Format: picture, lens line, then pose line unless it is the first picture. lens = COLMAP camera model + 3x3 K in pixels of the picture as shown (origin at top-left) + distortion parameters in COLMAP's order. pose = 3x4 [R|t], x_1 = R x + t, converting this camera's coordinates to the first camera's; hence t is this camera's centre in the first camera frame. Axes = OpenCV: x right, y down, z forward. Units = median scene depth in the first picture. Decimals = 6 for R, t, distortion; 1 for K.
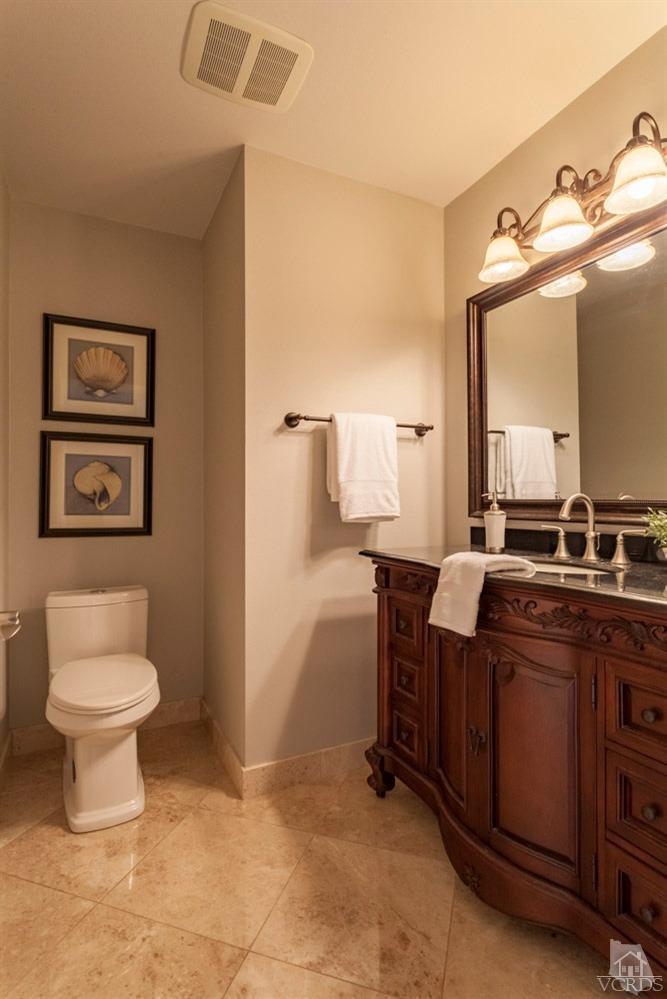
lens RADIAL K [[516.8, 0, 333.4], [0, 516.8, 500.5], [0, 0, 1]] dist [-0.012819, 0.005666]
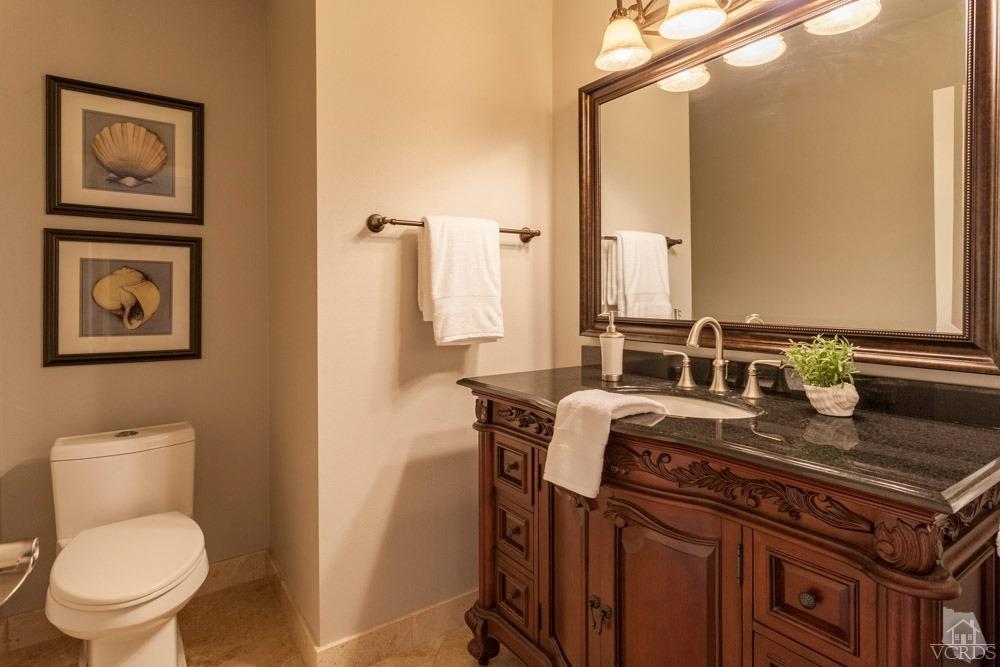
lens RADIAL K [[517.3, 0, 501.9], [0, 517.3, 297.8], [0, 0, 1]] dist [-0.012819, 0.005666]
pose [[0.988671, -0.002919, 0.150071, -0.004330], [-0.000732, 0.999705, 0.024264, -0.055584], [-0.150097, -0.024099, 0.988377, 0.143994]]
